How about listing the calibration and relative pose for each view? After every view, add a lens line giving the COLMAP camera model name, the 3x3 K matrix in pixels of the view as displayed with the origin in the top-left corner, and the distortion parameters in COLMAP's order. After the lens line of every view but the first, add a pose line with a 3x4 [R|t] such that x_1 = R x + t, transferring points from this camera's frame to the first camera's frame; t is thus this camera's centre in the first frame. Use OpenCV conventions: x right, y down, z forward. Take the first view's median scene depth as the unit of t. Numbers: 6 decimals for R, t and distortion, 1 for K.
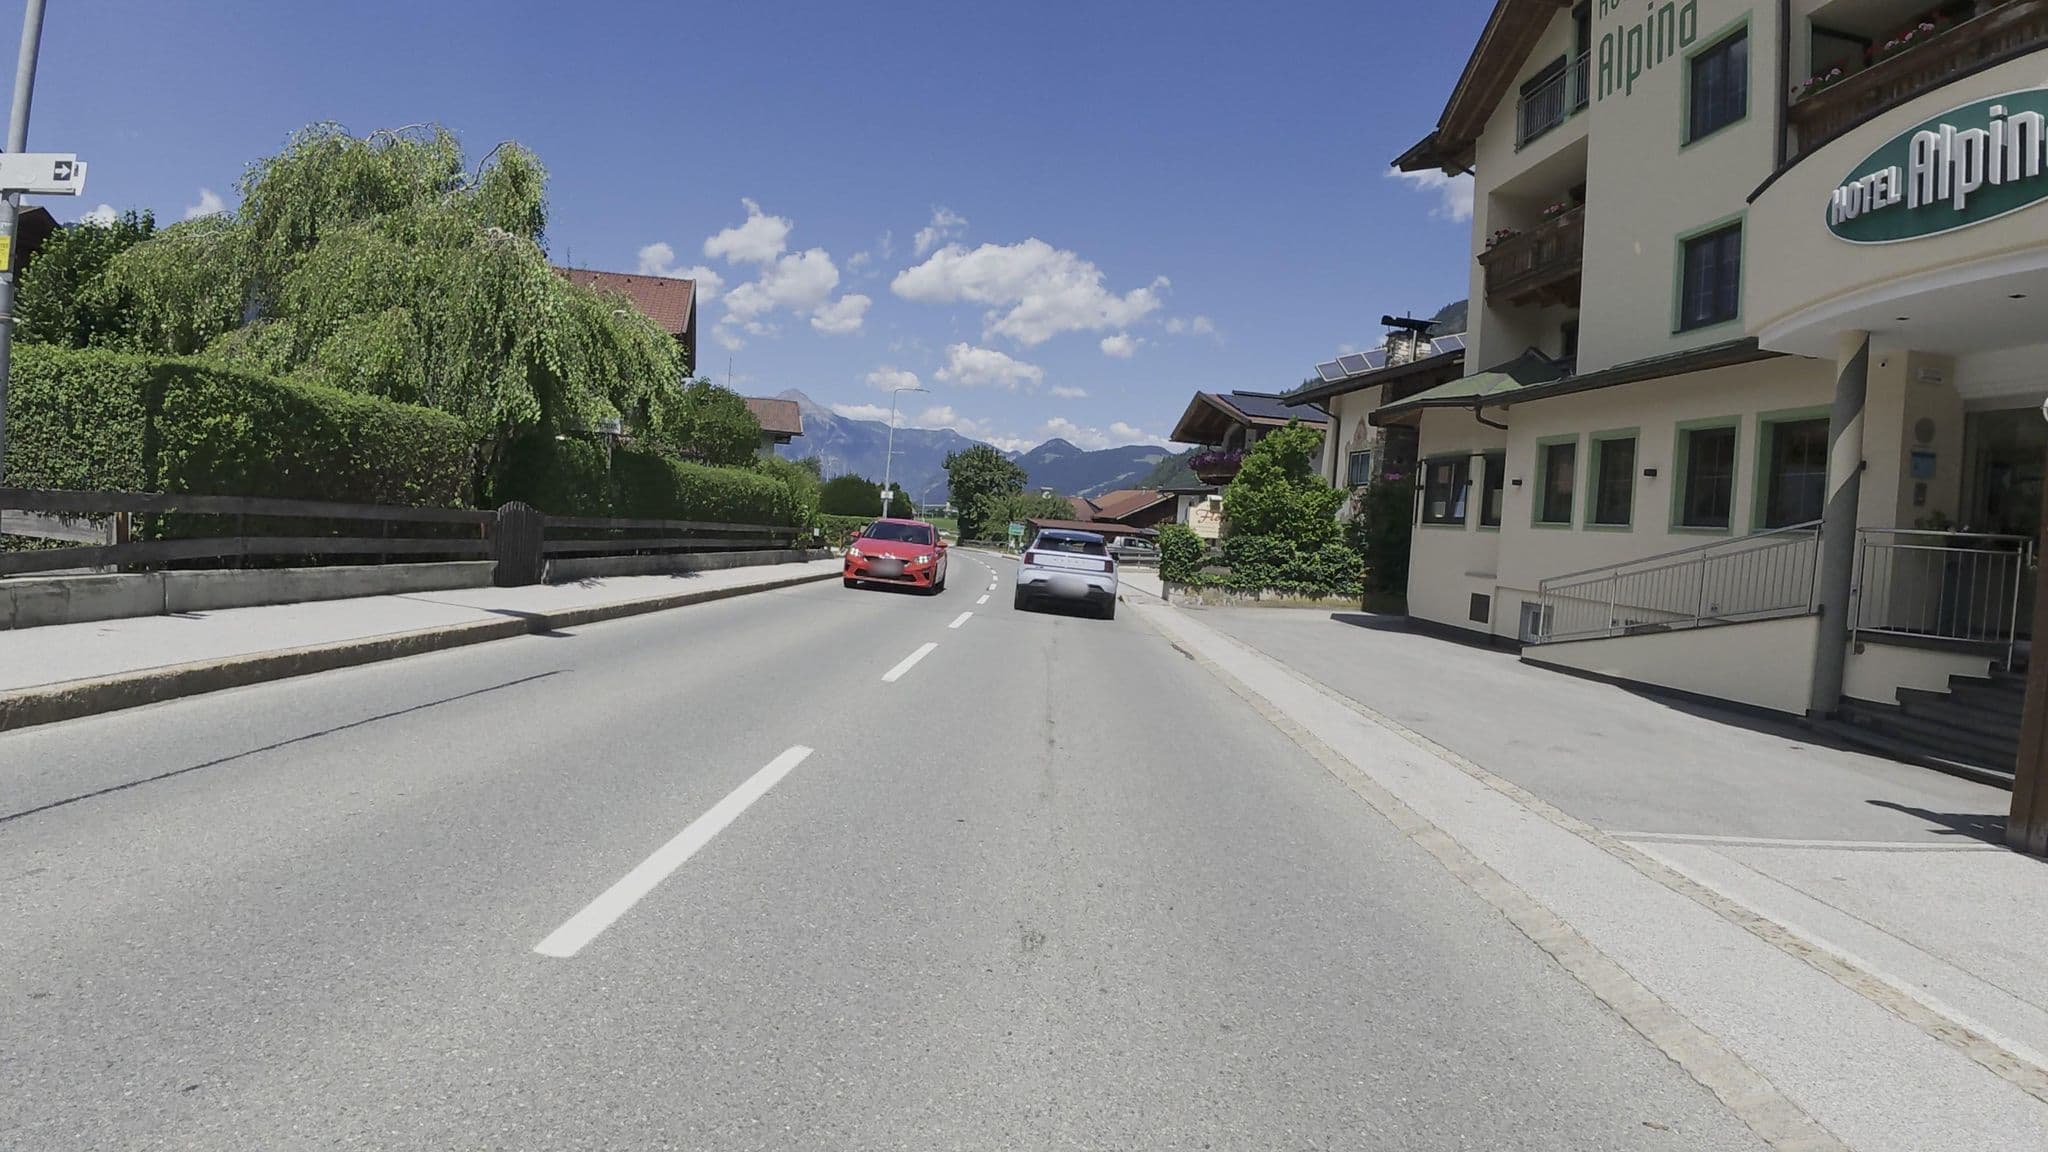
lens RADIAL K [[1485.9, 0, 1024.0], [0, 1485.9, 576.0], [0, 0, 1]] dist [-0.001427, -0.000596]
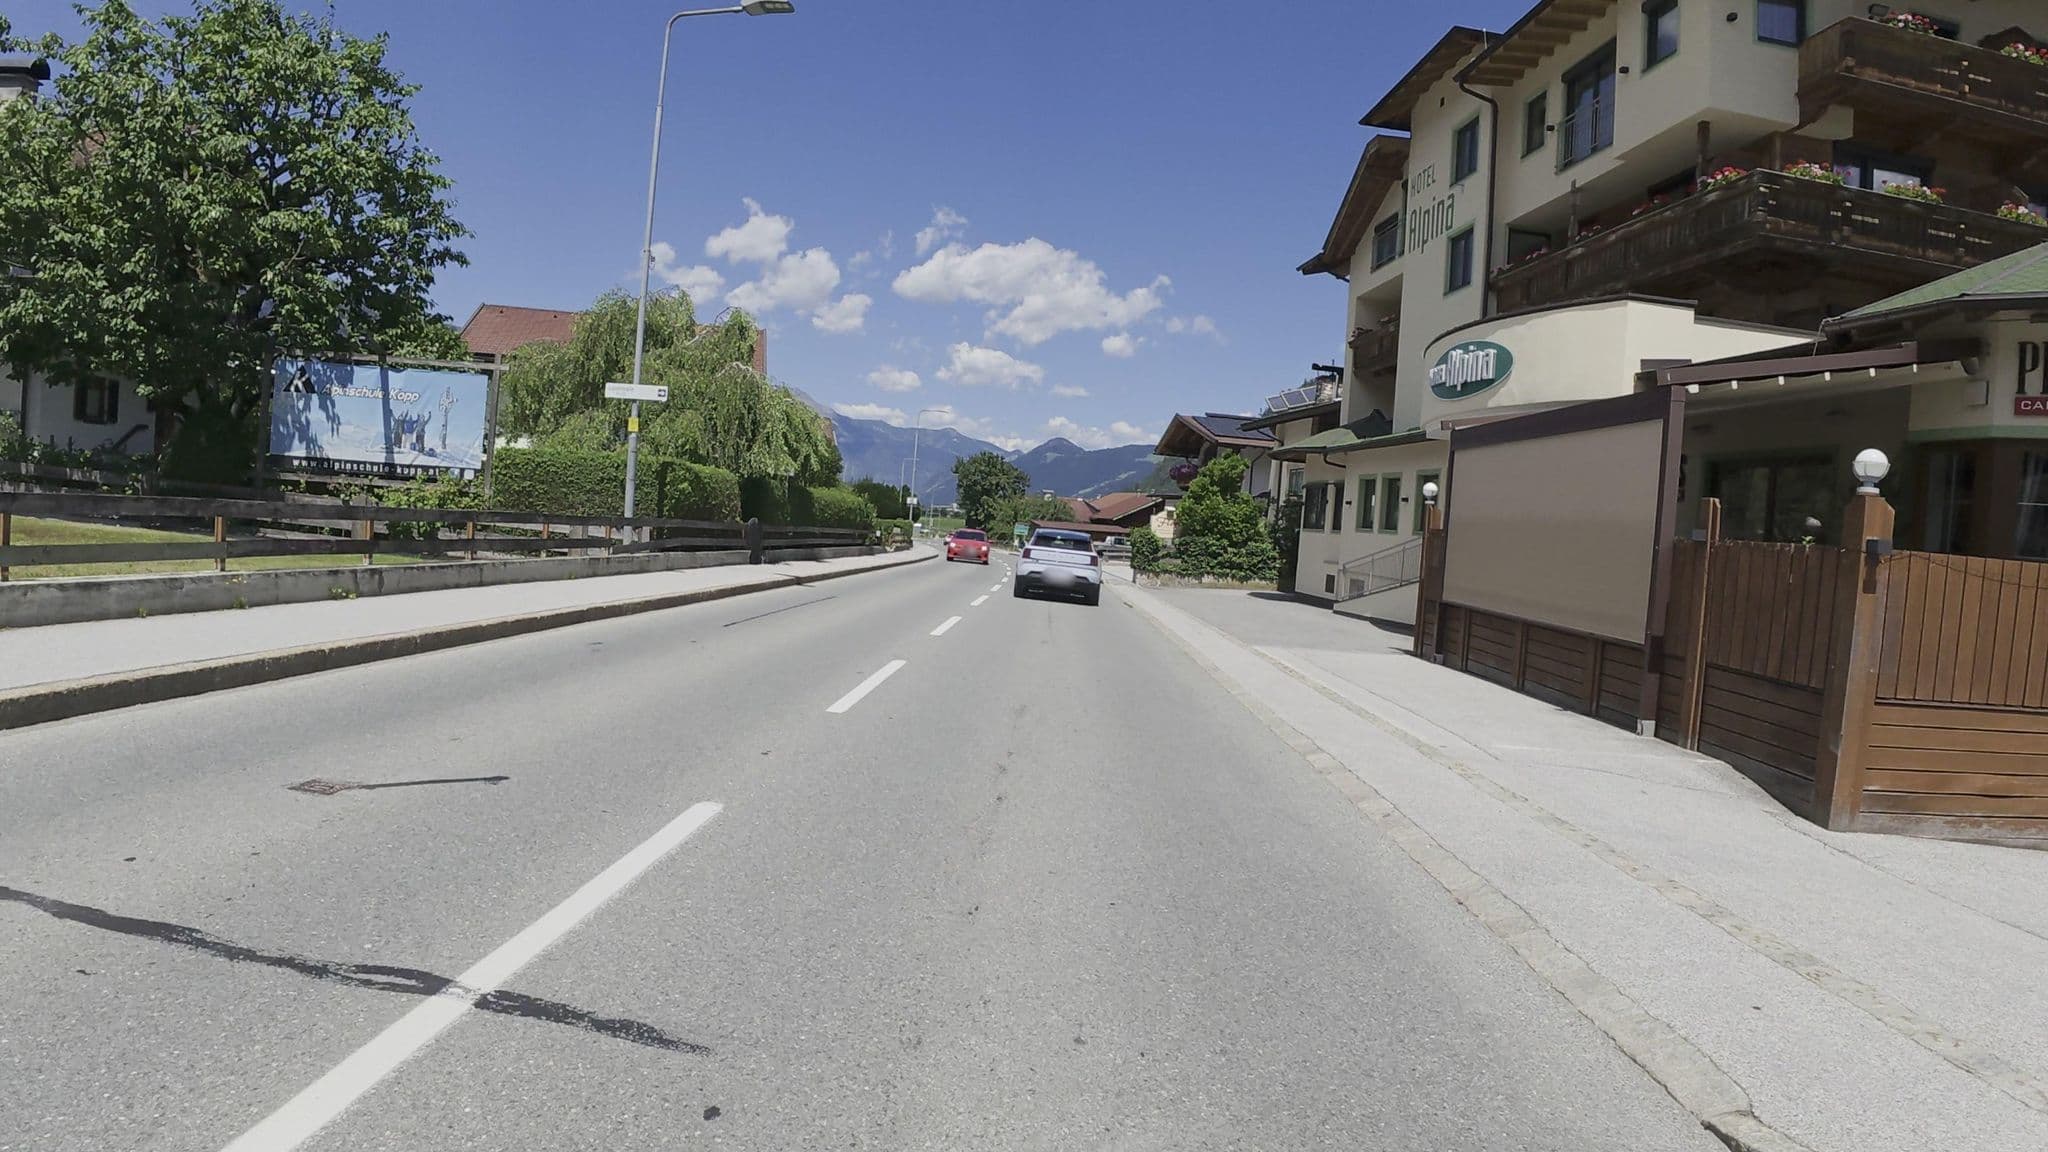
lens RADIAL K [[1485.9, 0, 1024.0], [0, 1485.9, 576.0], [0, 0, 1]] dist [-0.001427, -0.000596]
pose [[1.000000, 0.000568, -0.000633, -0.006522], [-0.000568, 1.000000, 0.000556, 0.009144], [0.000633, -0.000555, 1.000000, -0.384014]]
